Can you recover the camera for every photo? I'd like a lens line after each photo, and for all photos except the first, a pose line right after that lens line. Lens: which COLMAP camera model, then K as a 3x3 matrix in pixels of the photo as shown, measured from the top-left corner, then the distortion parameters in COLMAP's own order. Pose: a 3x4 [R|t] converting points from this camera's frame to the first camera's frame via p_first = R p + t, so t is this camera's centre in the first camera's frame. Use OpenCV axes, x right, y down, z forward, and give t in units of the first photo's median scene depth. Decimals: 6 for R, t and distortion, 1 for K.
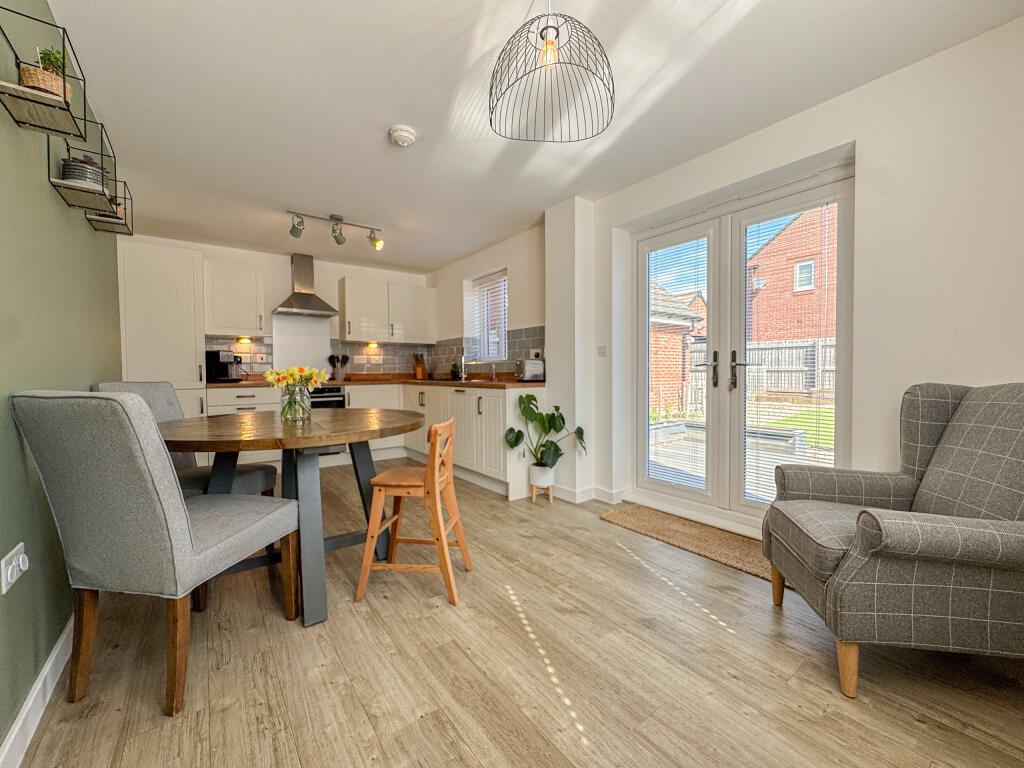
lens RADIAL K [[410.8, 0, 512.0], [0, 410.8, 384.0], [0, 0, 1]] dist [0.000104, -0.000013]
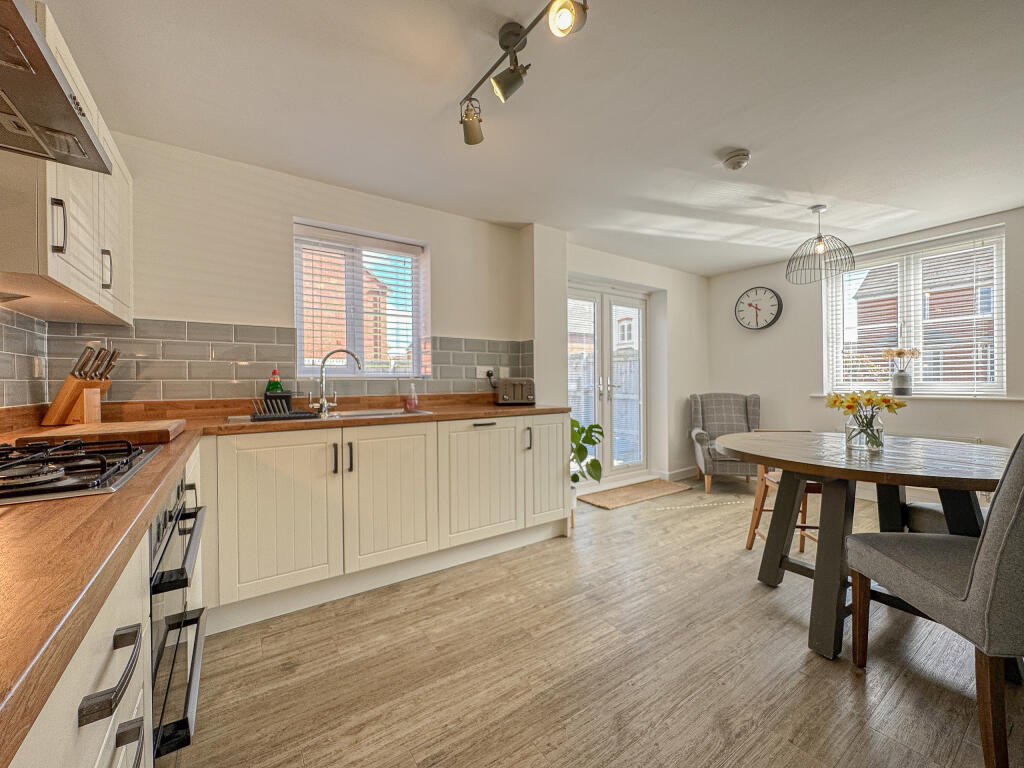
lens RADIAL K [[410.8, 0, 512.0], [0, 410.8, 384.0], [0, 0, 1]] dist [0.000104, -0.000013]
pose [[0.047953, 0.003897, 0.998842, -1.100255], [0.035823, 0.999342, -0.005619, -0.059564], [-0.998207, 0.036051, 0.047782, 1.290323]]
